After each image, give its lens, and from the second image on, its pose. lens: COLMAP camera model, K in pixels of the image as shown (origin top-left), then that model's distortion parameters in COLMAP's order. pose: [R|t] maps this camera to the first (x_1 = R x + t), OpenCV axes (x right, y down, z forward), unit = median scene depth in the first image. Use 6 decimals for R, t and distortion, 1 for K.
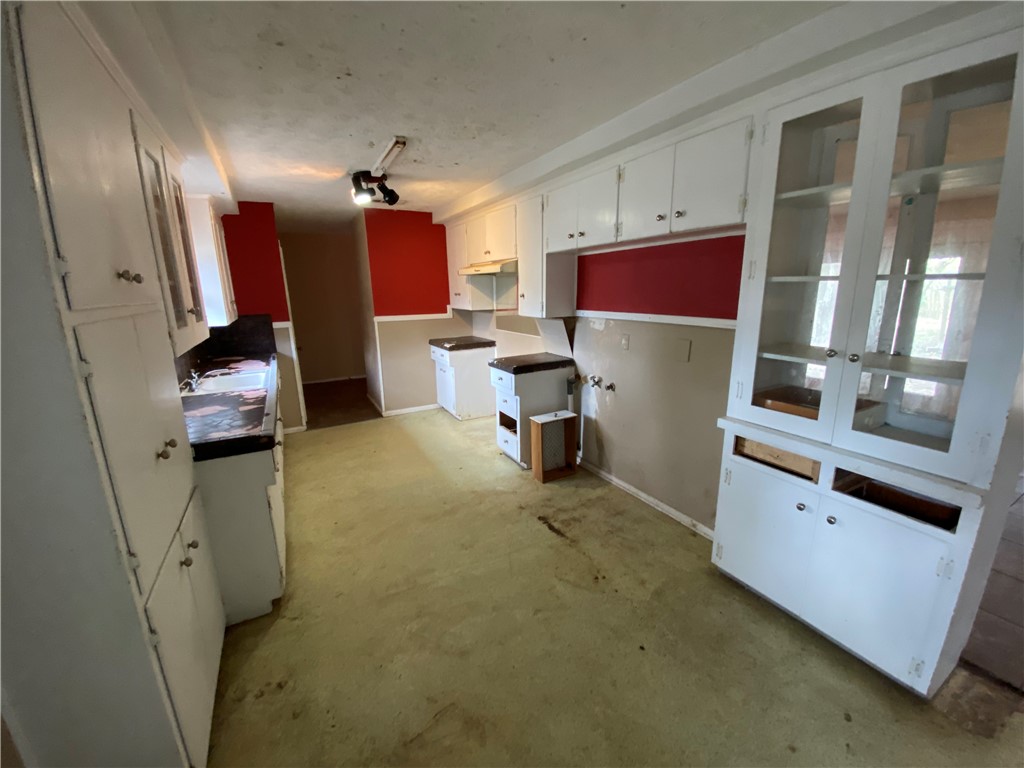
lens RADIAL K [[416.6, 0, 512.0], [0, 416.6, 384.0], [0, 0, 1]] dist [0.056441, -0.041362]
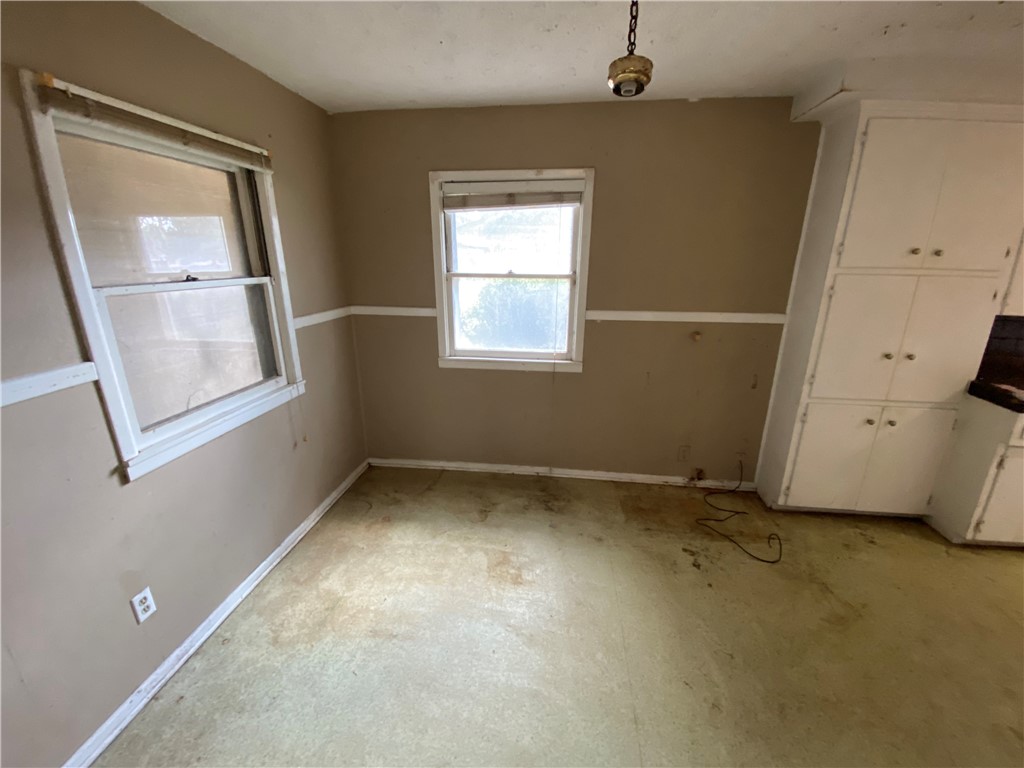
lens RADIAL K [[416.6, 0, 512.0], [0, 416.6, 384.0], [0, 0, 1]] dist [0.056441, -0.041362]
pose [[-0.581472, 0.238445, -0.777840, 1.211153], [-0.191532, 0.889093, 0.415728, -0.127249], [0.790700, 0.390715, -0.471312, 0.541783]]
